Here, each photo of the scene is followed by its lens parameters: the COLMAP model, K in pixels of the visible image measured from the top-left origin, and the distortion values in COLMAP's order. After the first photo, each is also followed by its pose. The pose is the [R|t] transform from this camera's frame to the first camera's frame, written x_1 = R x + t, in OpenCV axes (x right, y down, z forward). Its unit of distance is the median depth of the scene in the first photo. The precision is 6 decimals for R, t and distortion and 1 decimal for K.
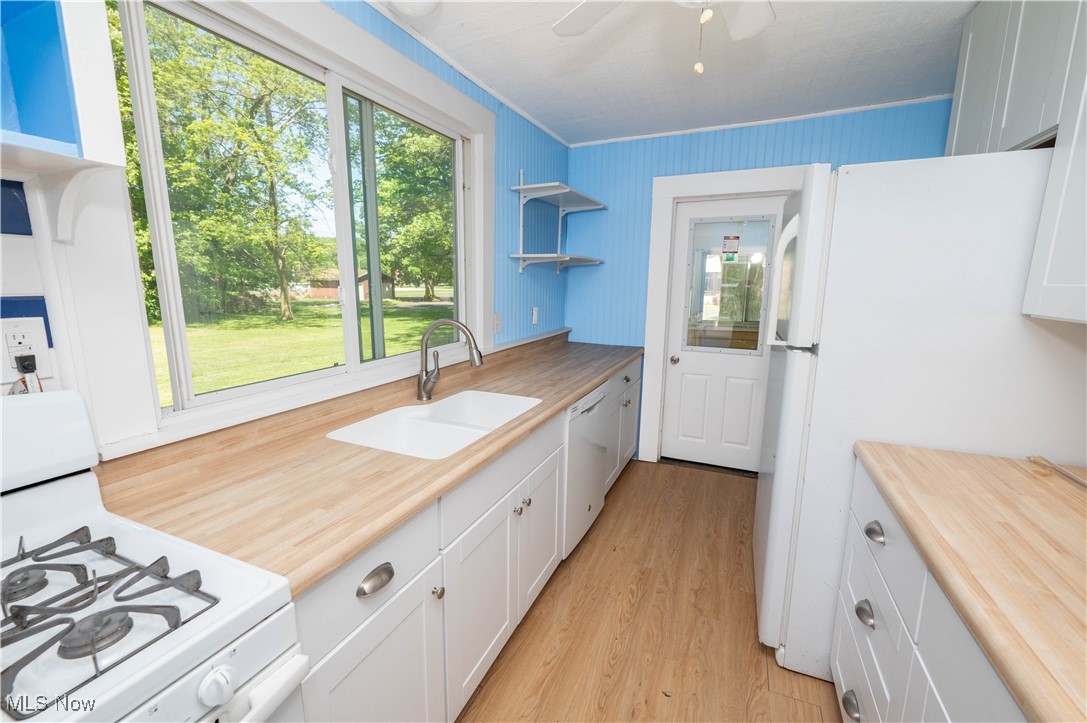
lens RADIAL K [[446.3, 0, 539.8], [0, 446.3, 360.5], [0, 0, 1]] dist [-0.004174, 0.000631]
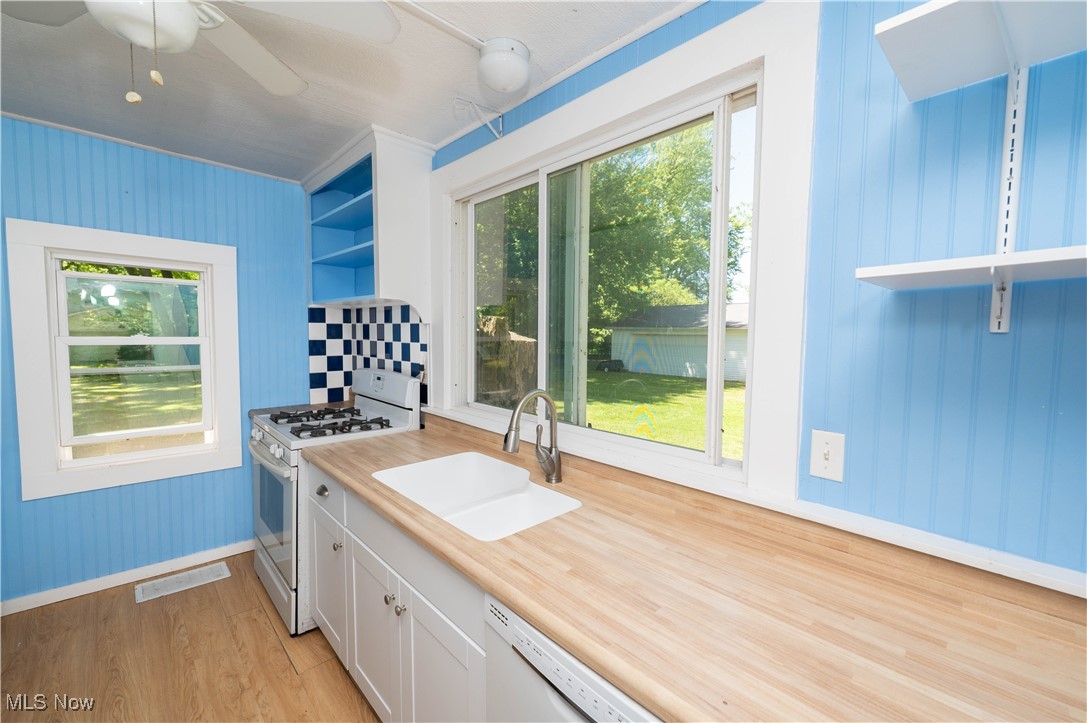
lens RADIAL K [[446.3, 0, 540.2], [0, 446.3, 356.4], [0, 0, 1]] dist [-0.004174, 0.000631]
pose [[-0.386354, 0.055830, -0.920659, 0.424479], [-0.166851, 0.977468, 0.129294, -0.250511], [0.907134, 0.203566, -0.368333, 1.090532]]
